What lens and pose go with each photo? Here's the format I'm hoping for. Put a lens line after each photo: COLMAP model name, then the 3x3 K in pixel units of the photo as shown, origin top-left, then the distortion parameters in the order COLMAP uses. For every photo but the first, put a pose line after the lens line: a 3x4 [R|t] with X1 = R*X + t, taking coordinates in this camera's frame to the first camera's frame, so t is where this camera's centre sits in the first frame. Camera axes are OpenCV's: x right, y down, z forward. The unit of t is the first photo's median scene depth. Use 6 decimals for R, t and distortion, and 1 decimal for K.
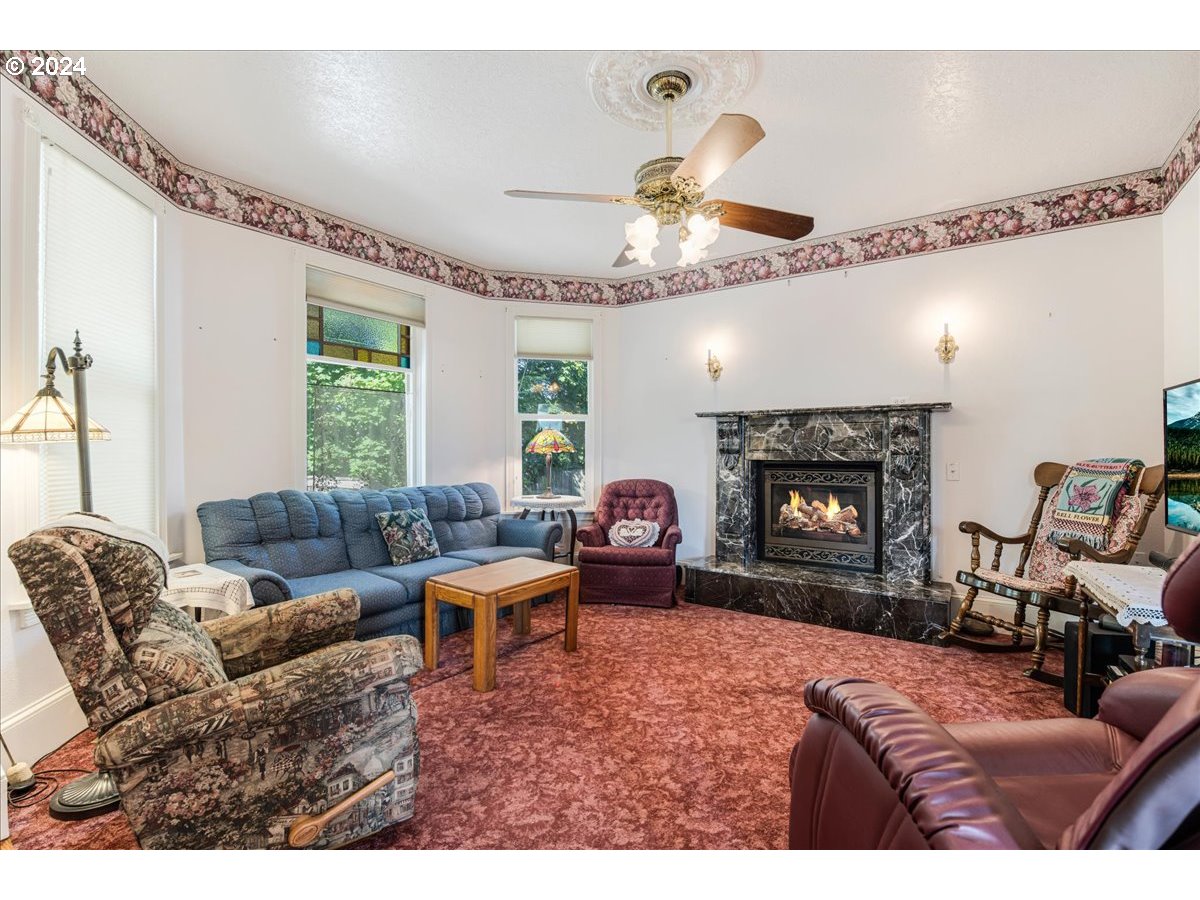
lens RADIAL K [[539.9, 0, 604.5], [0, 539.9, 448.1], [0, 0, 1]] dist [-0.012821, -0.000551]
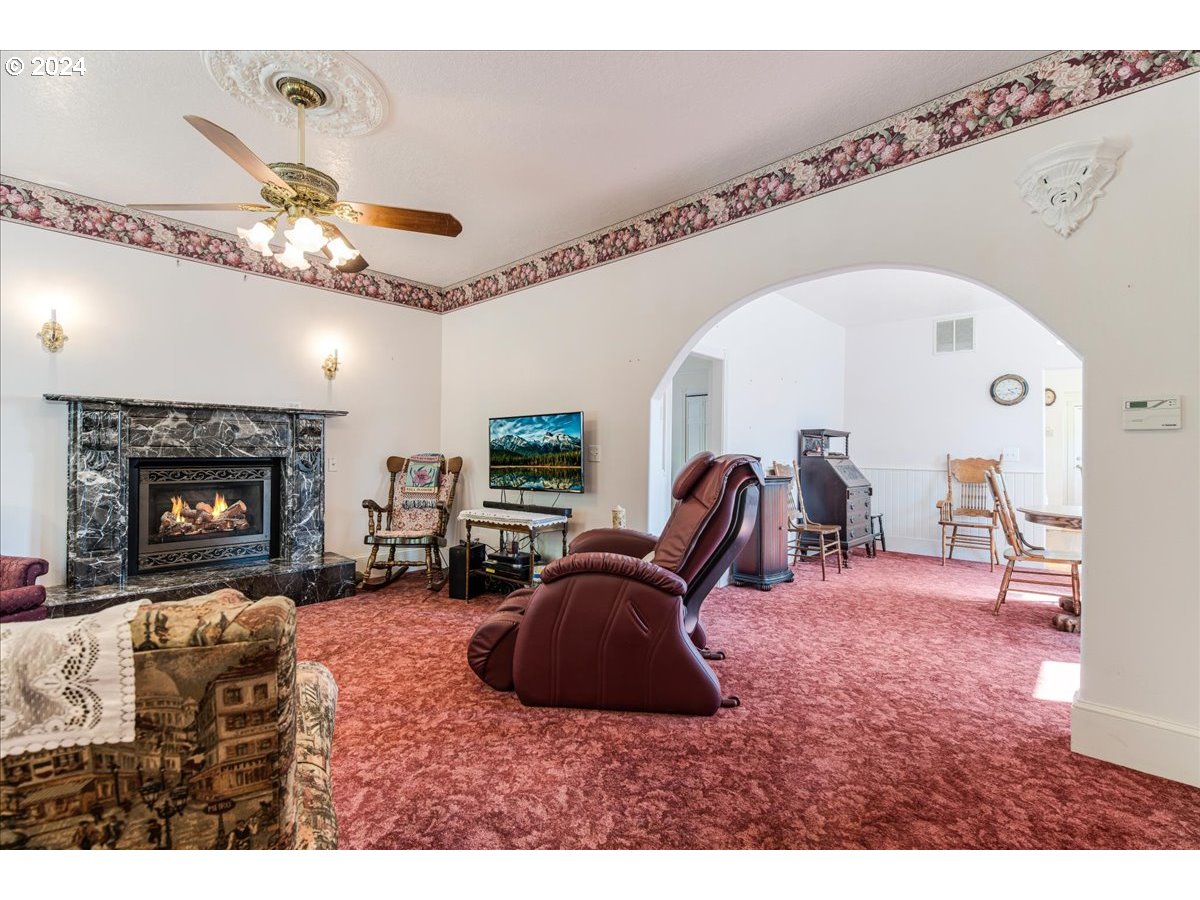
lens RADIAL K [[539.9, 0, 600.1], [0, 539.9, 451.7], [0, 0, 1]] dist [-0.012821, -0.000551]
pose [[0.129827, -0.000327, 0.991537, -0.514399], [-0.011653, 0.999930, 0.001855, 0.002965], [-0.991468, -0.011795, 0.129814, 0.188134]]
